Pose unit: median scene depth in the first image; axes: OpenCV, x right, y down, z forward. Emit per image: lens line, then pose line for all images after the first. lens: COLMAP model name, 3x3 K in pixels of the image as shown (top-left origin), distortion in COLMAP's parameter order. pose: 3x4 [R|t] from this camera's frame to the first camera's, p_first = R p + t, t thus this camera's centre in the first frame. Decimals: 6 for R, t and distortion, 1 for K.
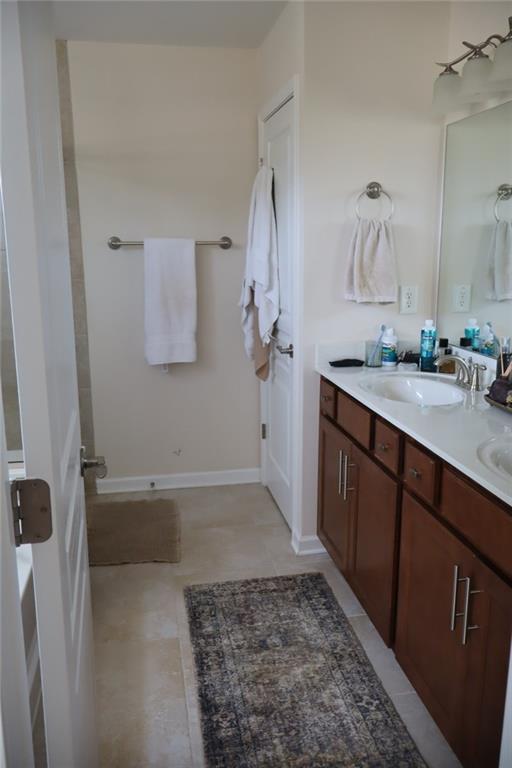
lens RADIAL K [[637.7, 0, 256.0], [0, 637.7, 384.0], [0, 0, 1]] dist [-0.005816, -0.006040]
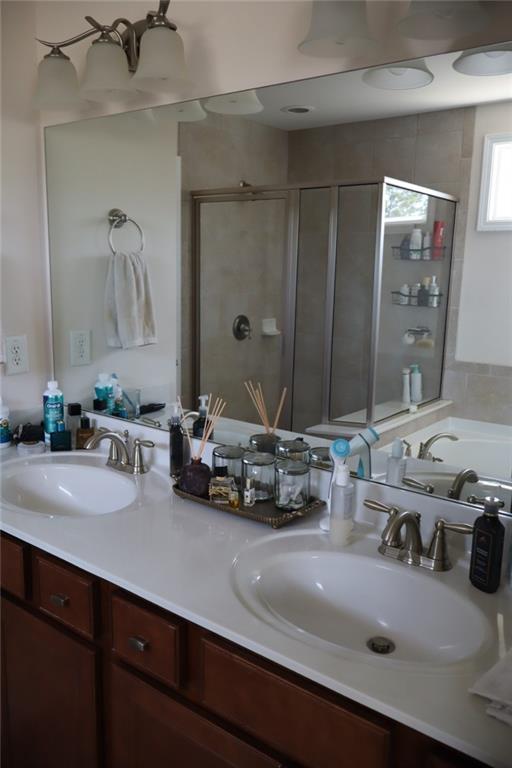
lens RADIAL K [[637.7, 0, 256.0], [0, 637.7, 384.0], [0, 0, 1]] dist [-0.005816, -0.006040]
pose [[0.748835, -0.105715, 0.654270, -0.042735], [0.120750, 0.992436, 0.022153, -0.085992], [-0.651663, 0.062414, 0.755936, 0.272915]]
